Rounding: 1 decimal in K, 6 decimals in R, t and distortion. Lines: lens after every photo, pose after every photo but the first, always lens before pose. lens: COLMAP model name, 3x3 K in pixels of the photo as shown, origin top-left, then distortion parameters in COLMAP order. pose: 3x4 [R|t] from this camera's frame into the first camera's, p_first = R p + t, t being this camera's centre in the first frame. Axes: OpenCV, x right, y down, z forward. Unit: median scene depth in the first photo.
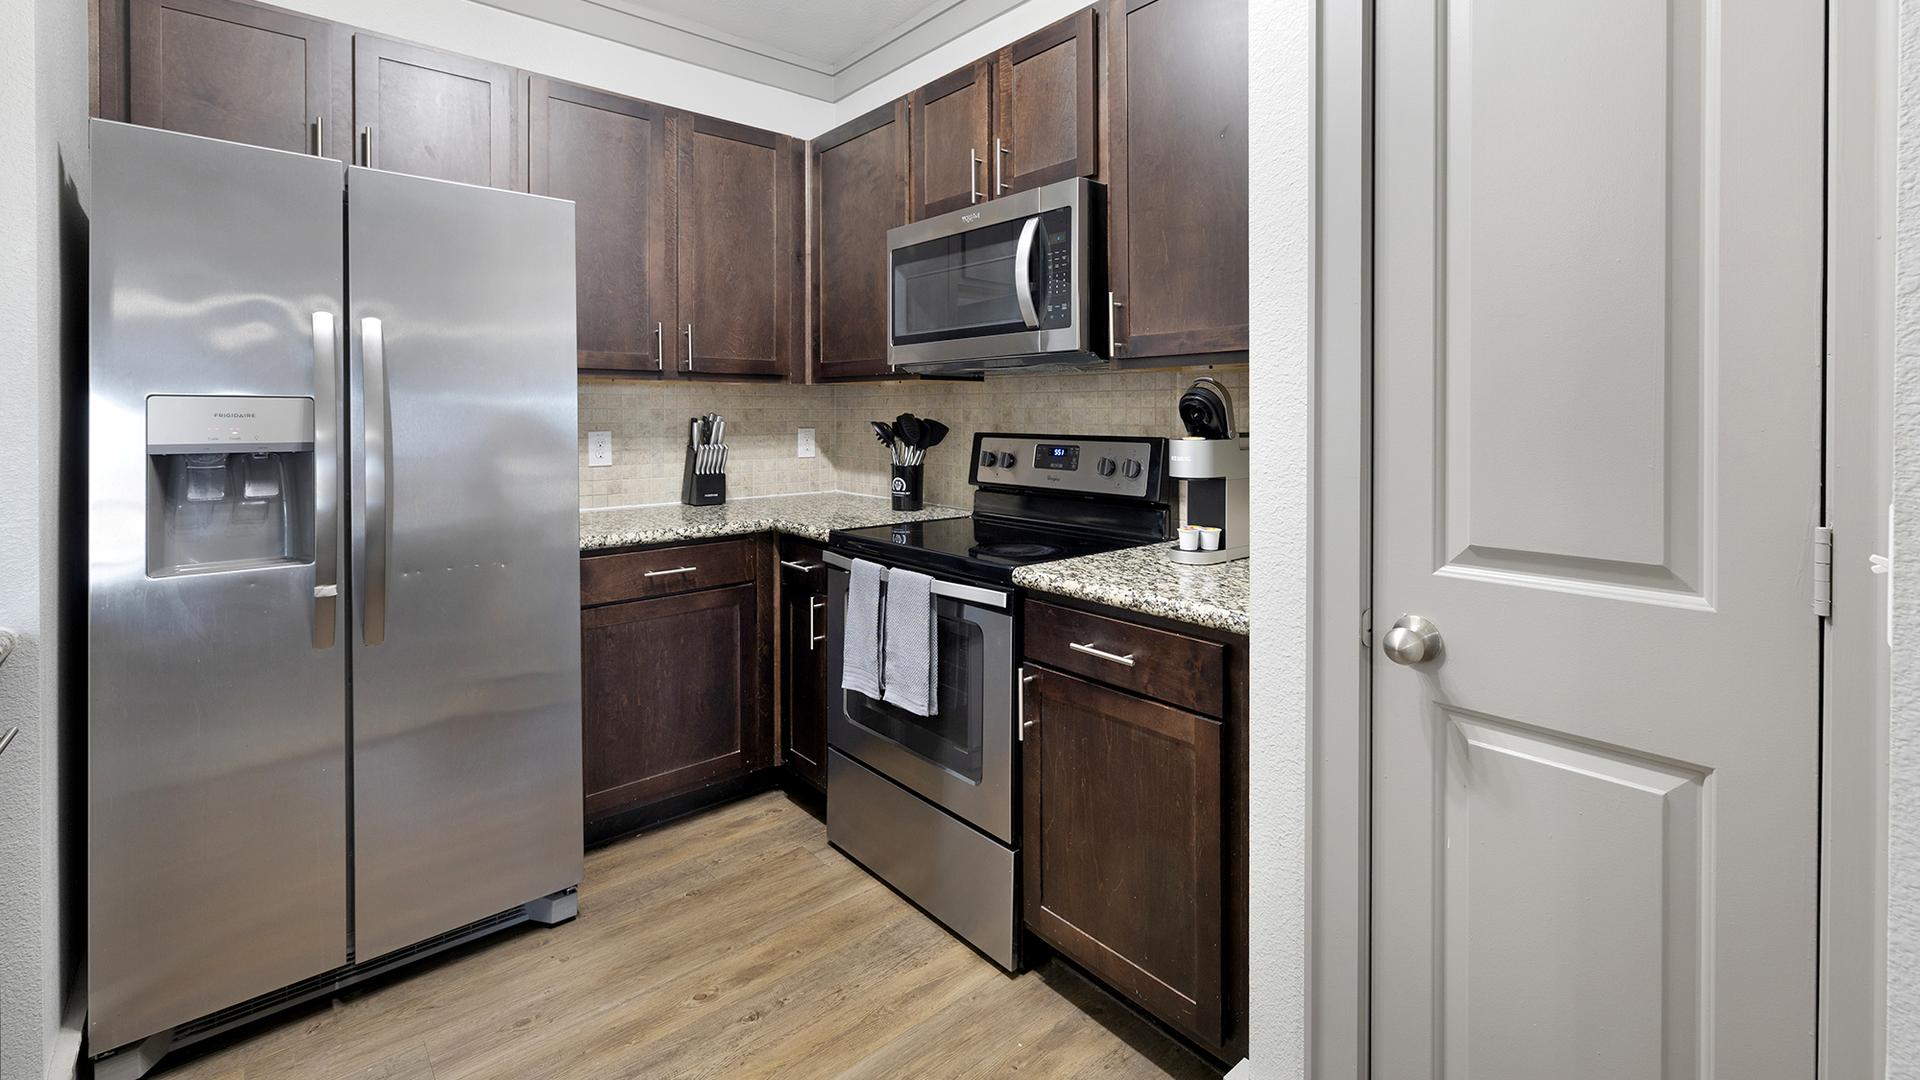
lens RADIAL K [[840.2, 0, 957.0], [0, 840.2, 421.3], [0, 0, 1]] dist [0.000555, -0.000256]
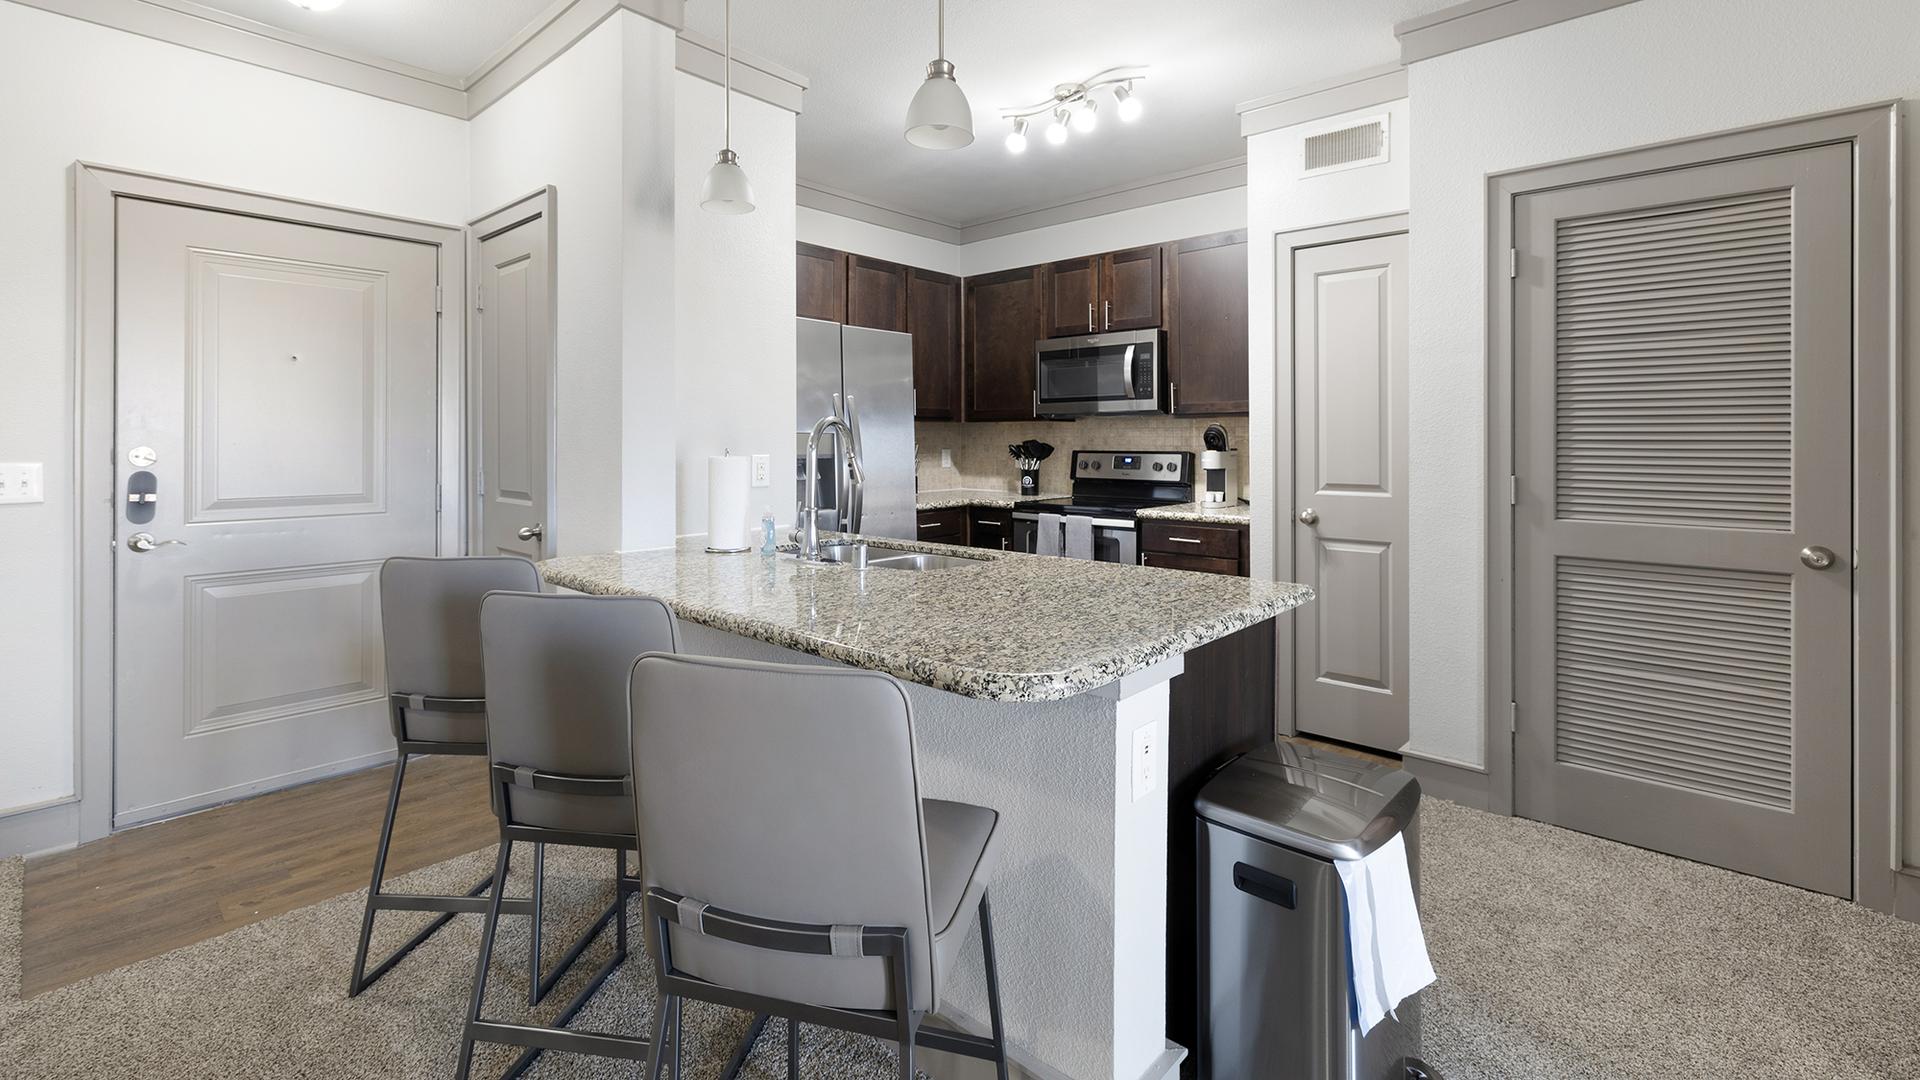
lens RADIAL K [[828.3, 0, 989.8], [0, 828.3, 438.2], [0, 0, 1]] dist [0.000787, 0.000008]
pose [[0.988864, -0.003009, 0.148791, -0.535666], [0.004486, 0.999944, -0.009593, 0.004627], [-0.148754, 0.010153, 0.988822, -0.921106]]
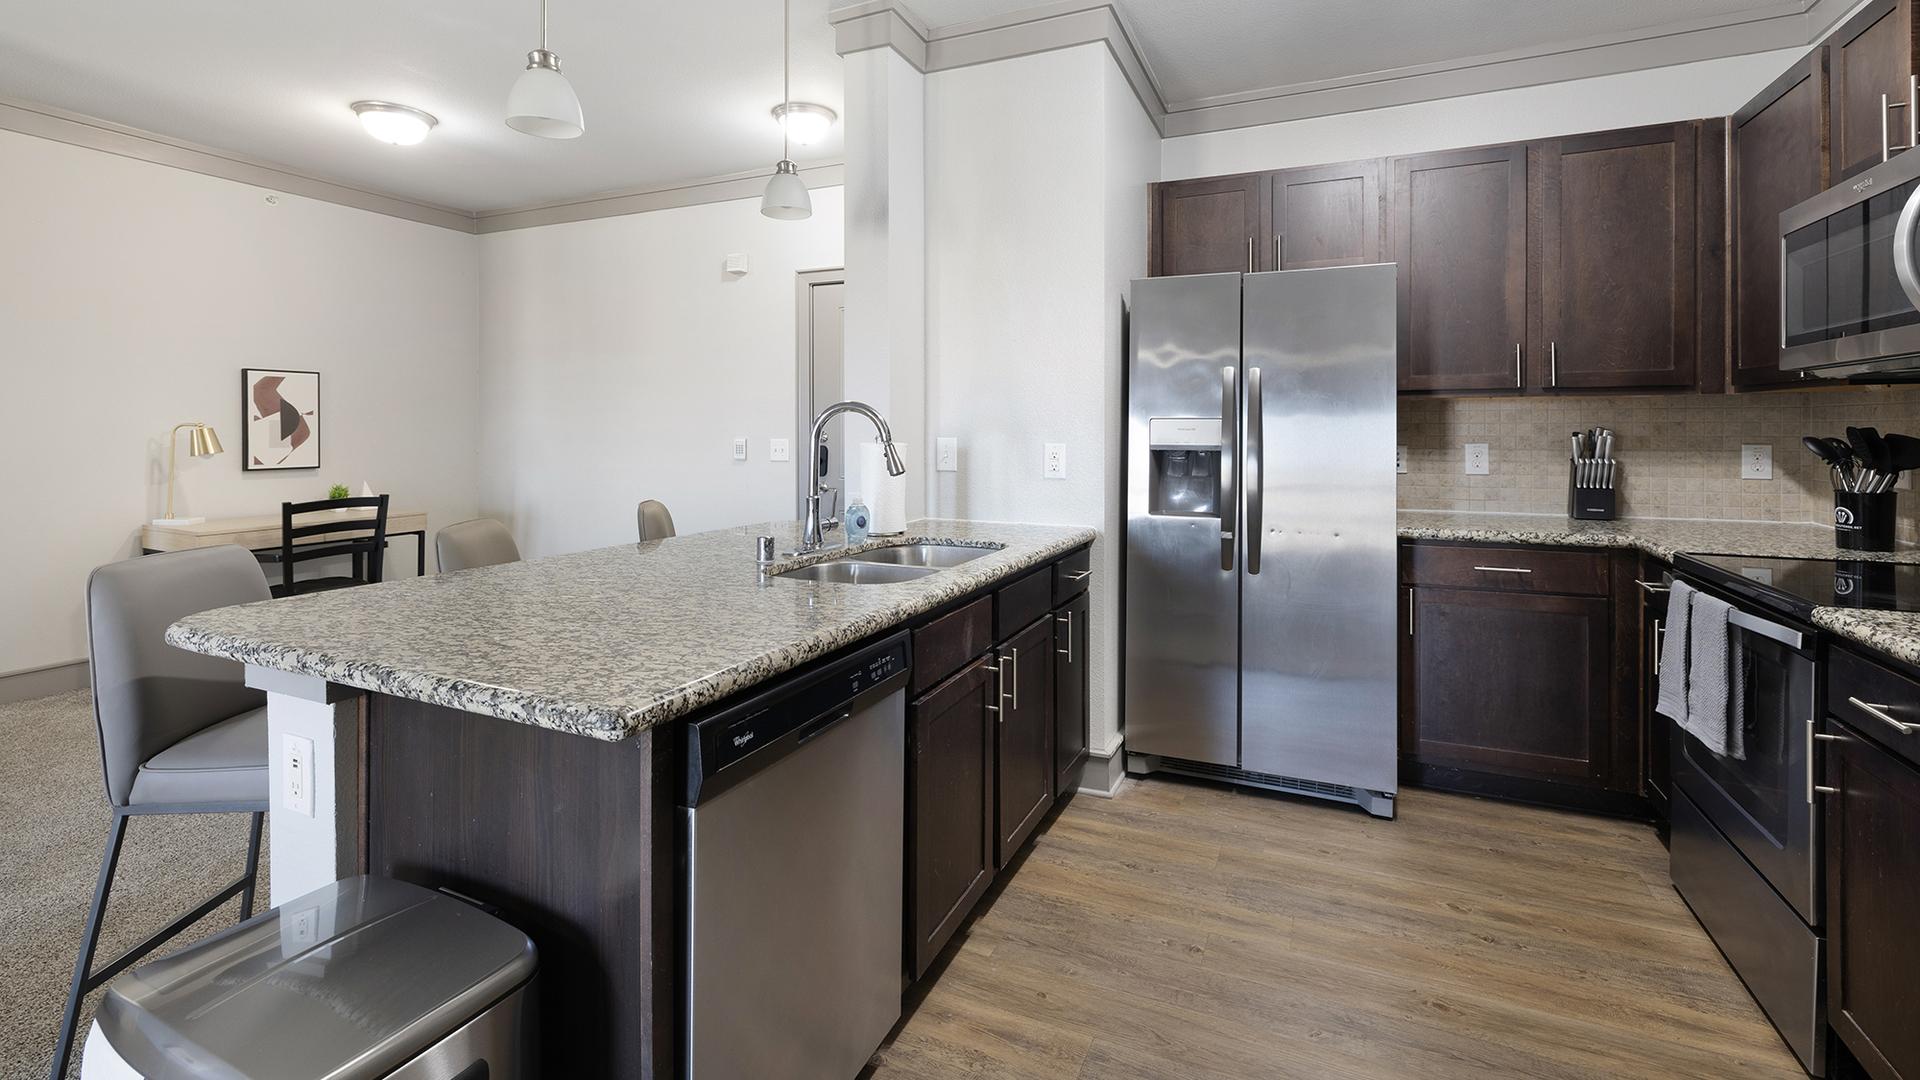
lens RADIAL K [[840.2, 0, 957.0], [0, 840.2, 421.3], [0, 0, 1]] dist [0.000555, -0.000256]
pose [[0.419553, -0.008913, -0.907687, 0.406436], [-0.006522, 0.999896, -0.012833, 0.001580], [0.907707, 0.011305, 0.419451, -0.138824]]
